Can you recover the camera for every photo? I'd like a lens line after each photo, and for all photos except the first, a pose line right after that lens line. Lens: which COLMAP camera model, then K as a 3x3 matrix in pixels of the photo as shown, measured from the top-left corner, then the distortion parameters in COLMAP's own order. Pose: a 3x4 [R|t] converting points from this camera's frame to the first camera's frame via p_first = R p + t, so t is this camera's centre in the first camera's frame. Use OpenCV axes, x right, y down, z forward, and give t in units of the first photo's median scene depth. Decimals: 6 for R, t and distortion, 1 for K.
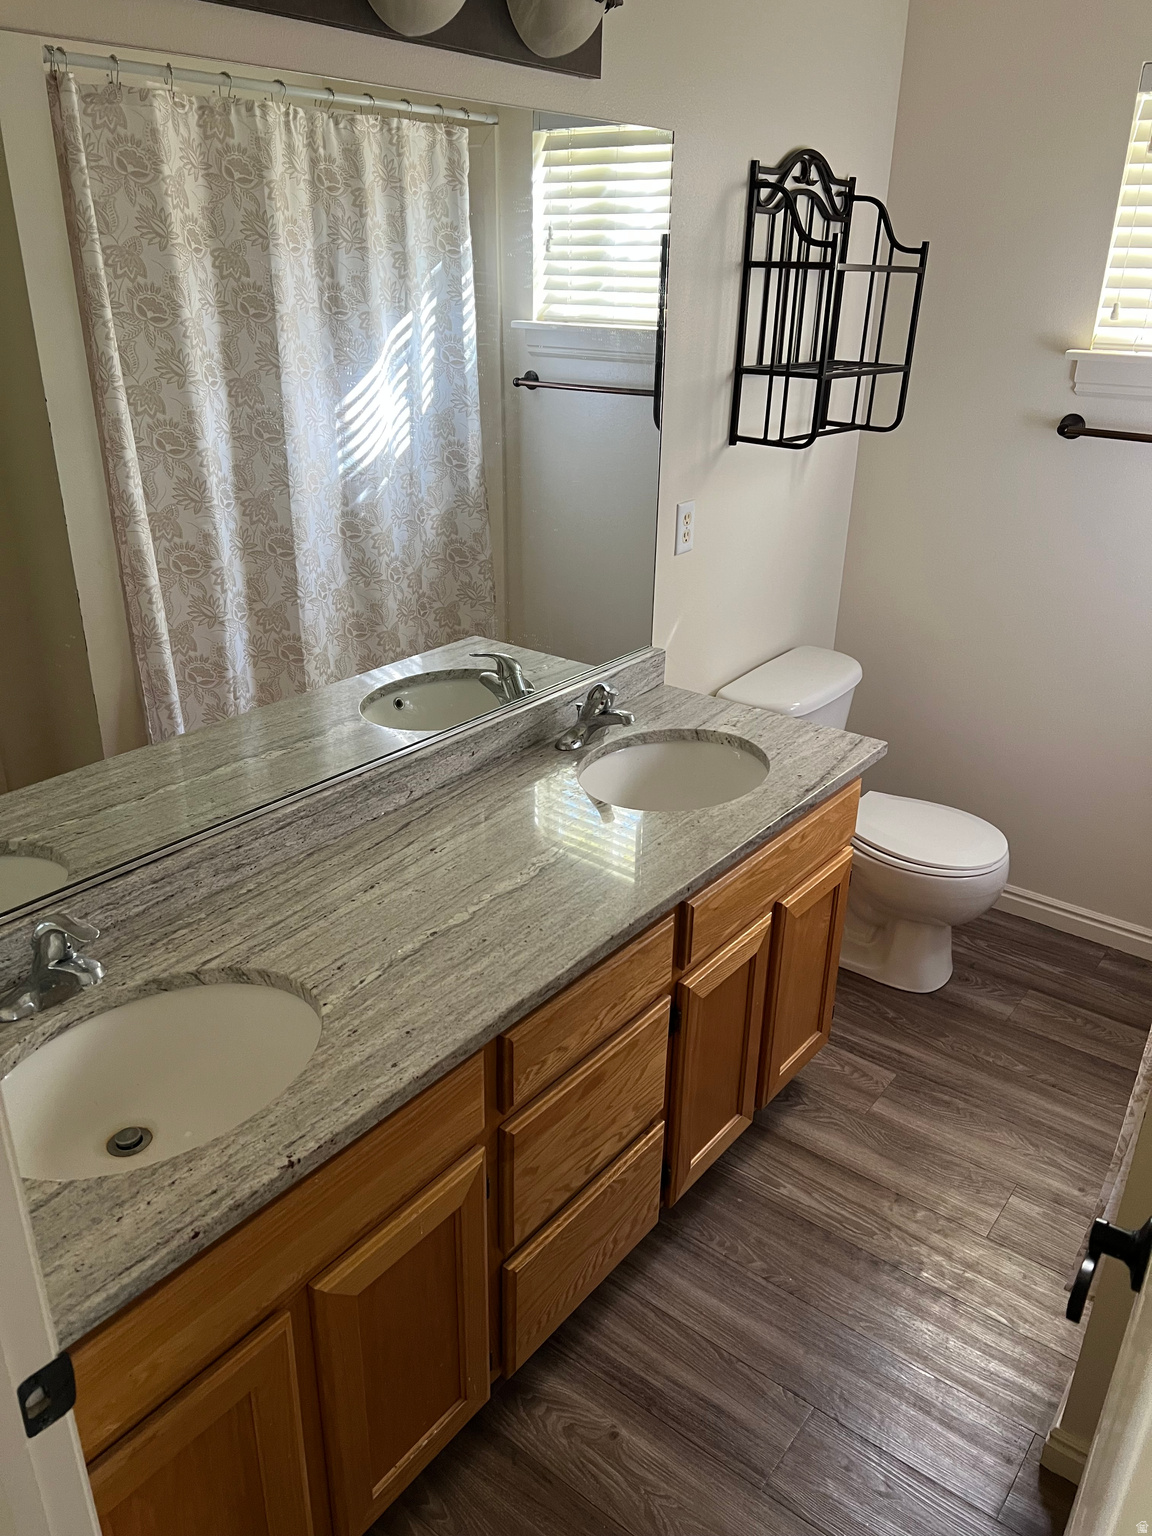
lens RADIAL K [[1146.4, 0, 576.1], [0, 1146.4, 773.6], [0, 0, 1]] dist [0.058333, -0.064389]
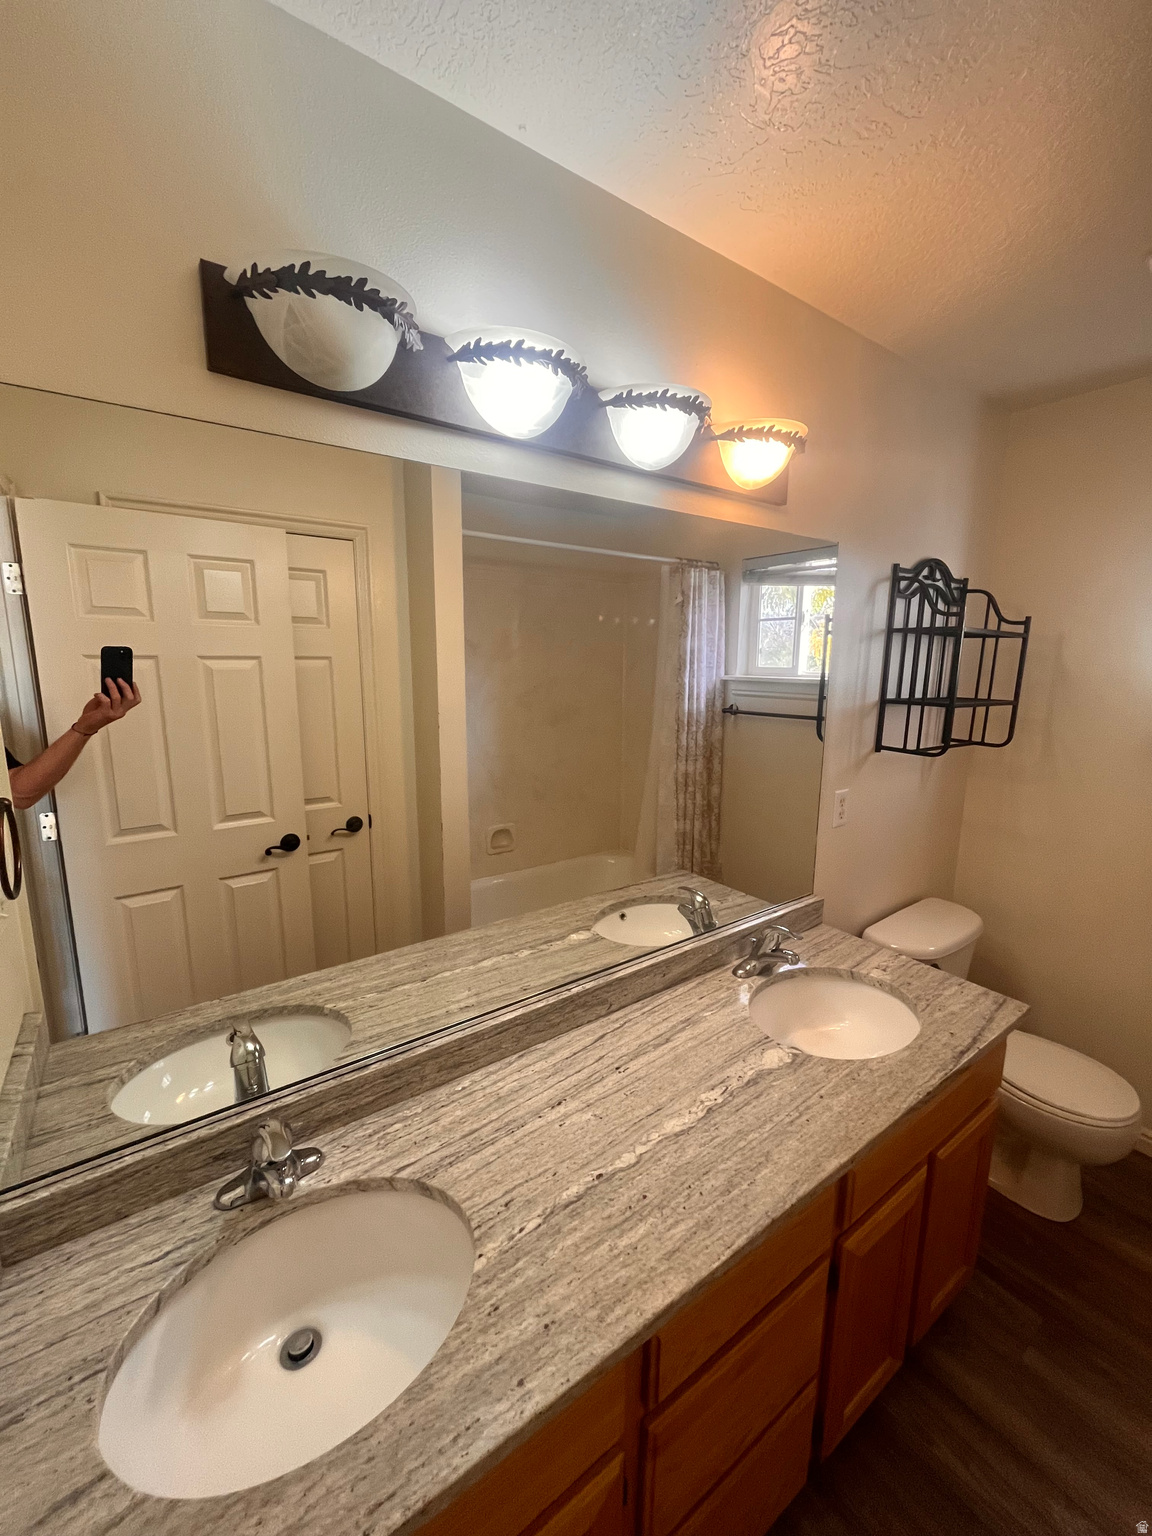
lens RADIAL K [[617.8, 0, 574.9], [0, 617.8, 767.5], [0, 0, 1]] dist [-0.005224, 0.000295]
pose [[0.956520, 0.040337, -0.288864, 0.004844], [-0.109227, 0.967860, -0.226531, -0.086252], [0.270442, 0.248233, 0.930184, 0.315170]]
